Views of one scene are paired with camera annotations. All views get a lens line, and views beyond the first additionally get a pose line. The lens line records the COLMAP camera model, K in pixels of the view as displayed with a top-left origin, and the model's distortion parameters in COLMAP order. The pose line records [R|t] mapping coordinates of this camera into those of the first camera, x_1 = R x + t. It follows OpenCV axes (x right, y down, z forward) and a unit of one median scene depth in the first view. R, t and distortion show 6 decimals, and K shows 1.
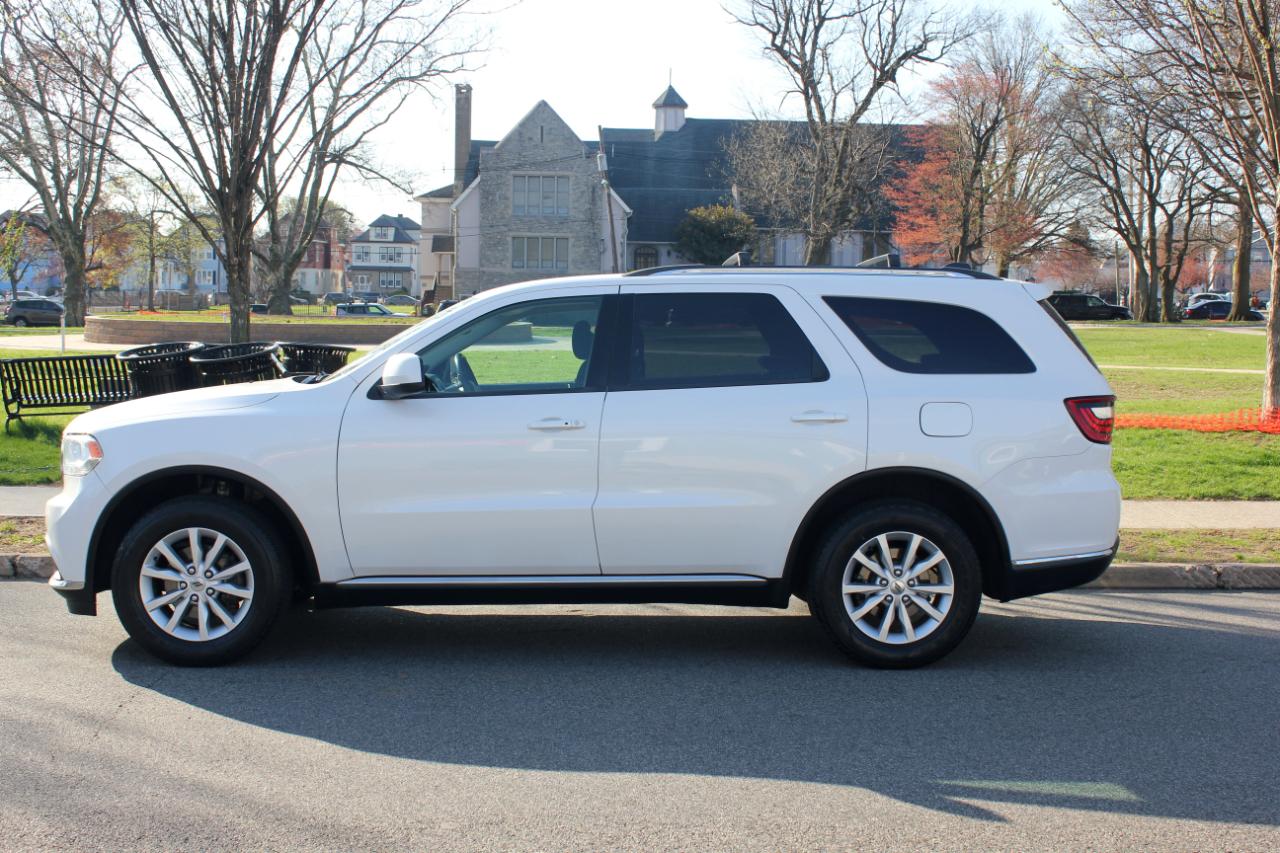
lens RADIAL K [[1590.3, 0, 640.9], [0, 1590.3, 434.0], [0, 0, 1]] dist [-0.033692, 0.000000]
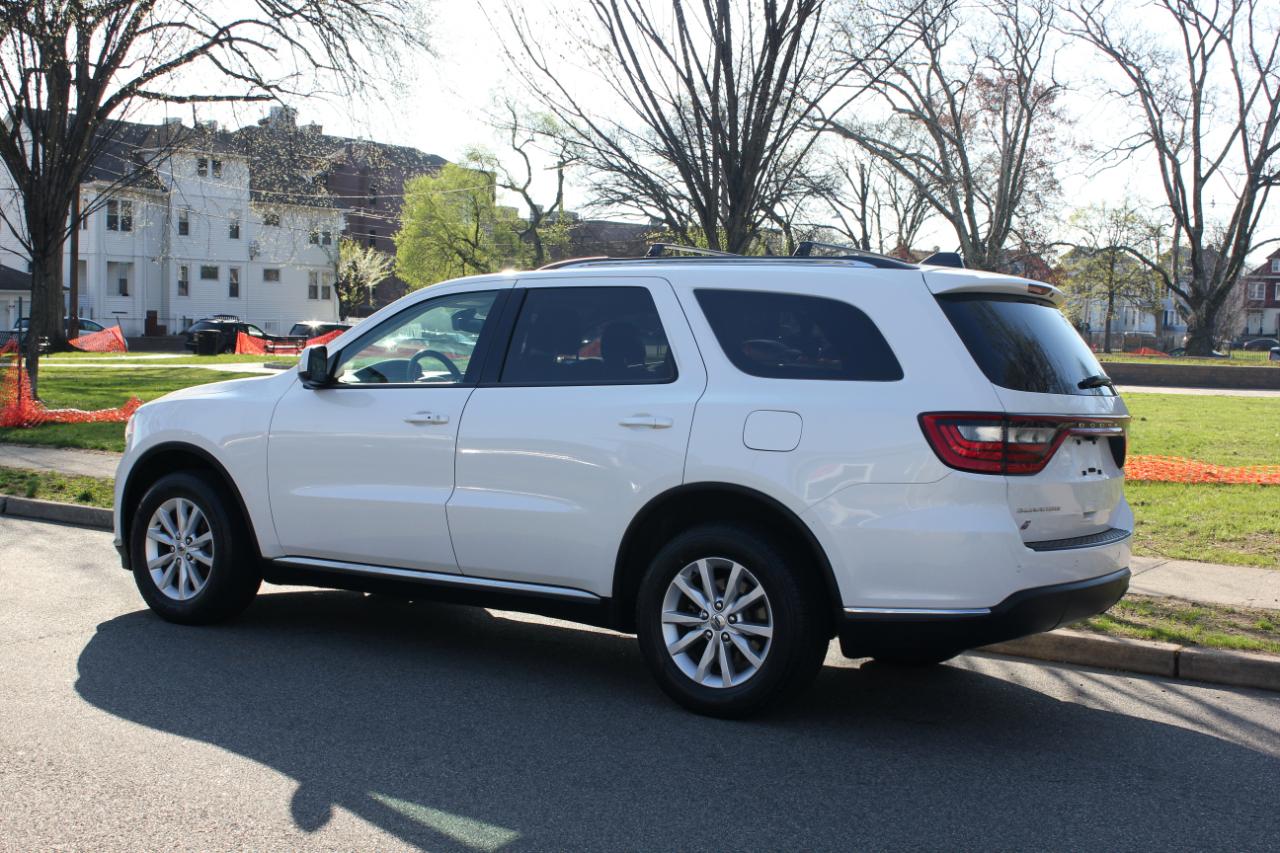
lens RADIAL K [[1740.0, 0, 633.5], [0, 1740.0, 428.2], [0, 0, 1]] dist [0.006615, 0.000000]
pose [[0.804098, 0.044635, -0.592819, 0.683105], [-0.067365, 0.997596, -0.016262, 0.009520], [0.590668, 0.053011, 0.805171, 0.200391]]
